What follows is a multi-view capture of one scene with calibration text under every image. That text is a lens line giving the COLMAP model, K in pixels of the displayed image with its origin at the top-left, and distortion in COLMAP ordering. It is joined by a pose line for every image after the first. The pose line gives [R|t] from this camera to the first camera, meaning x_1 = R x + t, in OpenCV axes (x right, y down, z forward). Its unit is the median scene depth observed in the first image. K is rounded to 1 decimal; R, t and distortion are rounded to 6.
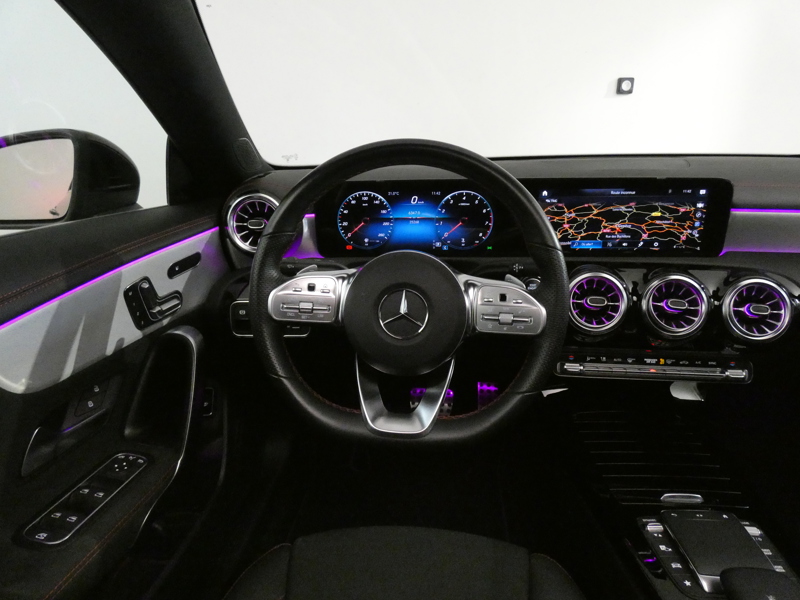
lens RADIAL K [[485.3, 0, 399.0], [0, 485.3, 298.2], [0, 0, 1]] dist [-0.007943, -0.000329]
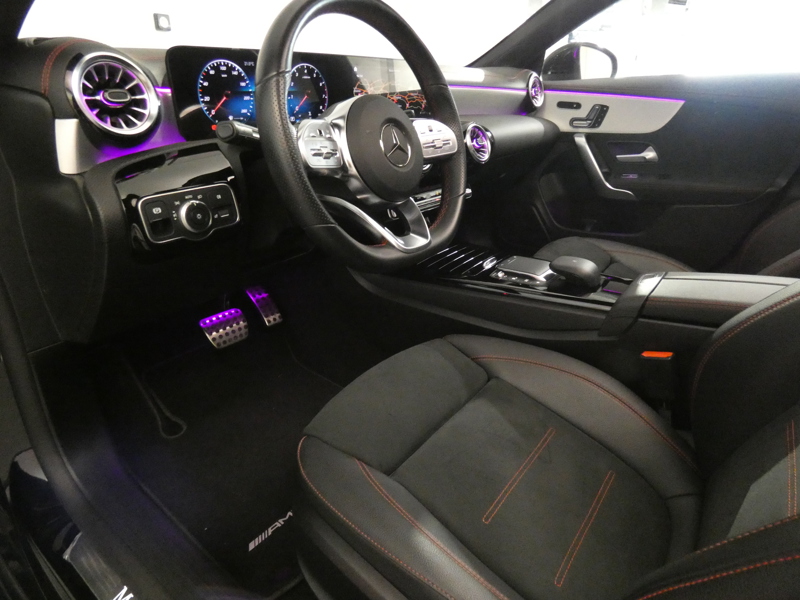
lens RADIAL K [[485.3, 0, 403.7], [0, 485.3, 304.5], [0, 0, 1]] dist [-0.007943, -0.000329]
pose [[0.541518, -0.325375, 0.775170, -0.757231], [0.269978, 0.940532, 0.206184, 0.118144], [-0.796160, 0.097627, 0.597159, 0.243402]]
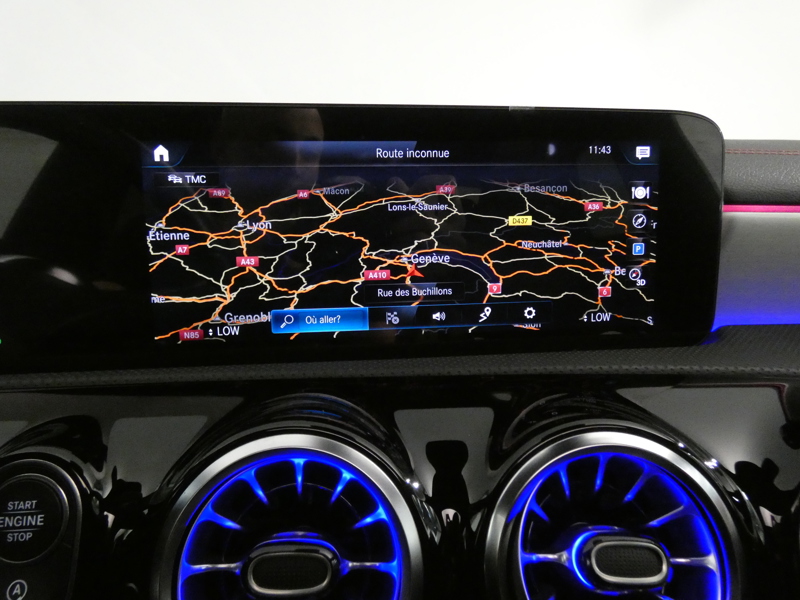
lens RADIAL K [[498.4, 0, 401.5], [0, 498.4, 298.7], [0, 0, 1]] dist [0.005639, 0.007968]
pose [[0.983884, -0.023745, 0.177225, 0.390175], [0.054475, 0.983832, -0.170609, -0.068652], [-0.170309, 0.177514, 0.969270, 0.694017]]
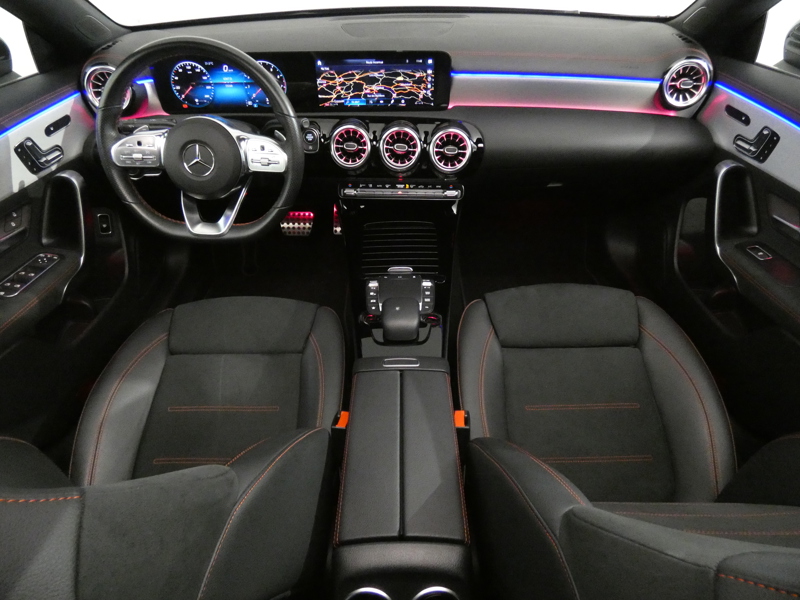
lens RADIAL K [[485.3, 0, 401.2], [0, 485.3, 306.0], [0, 0, 1]] dist [-0.007943, -0.000329]
pose [[0.997324, -0.041046, 0.060493, 0.420484], [0.017191, 0.935971, 0.351658, -0.050705], [-0.071054, -0.349677, 0.934172, -0.532134]]
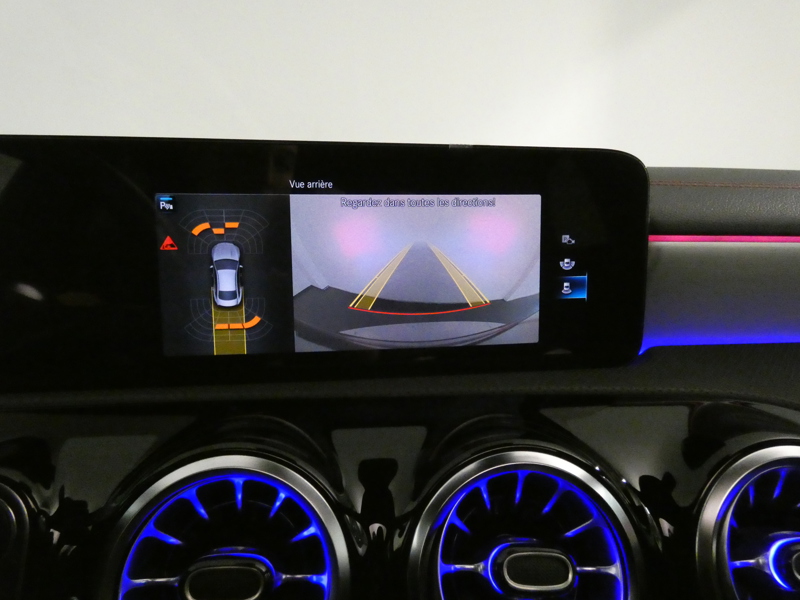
lens RADIAL K [[498.4, 0, 399.3], [0, 498.4, 298.2], [0, 0, 1]] dist [0.005639, 0.007968]
pose [[0.977989, -0.016192, 0.208028, 0.410918], [0.054947, 0.981780, -0.181902, -0.075887], [-0.201293, 0.189329, 0.961060, 0.667640]]
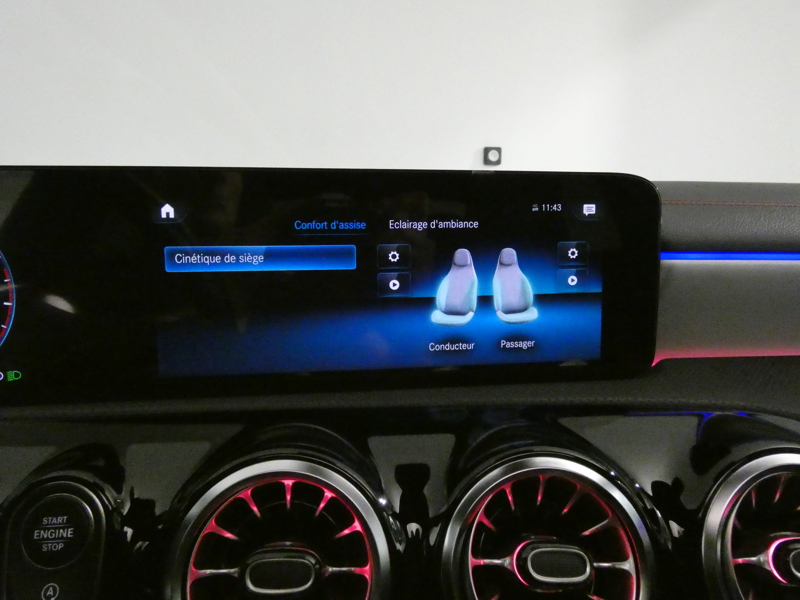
lens RADIAL K [[521.8, 0, 398.3], [0, 521.8, 295.5], [0, 0, 1]] dist [0.020502, -0.007090]
pose [[0.979860, -0.013965, 0.199195, 0.386046], [0.053134, 0.979822, -0.192679, -0.078965], [-0.192485, 0.199383, 0.960831, 0.628171]]
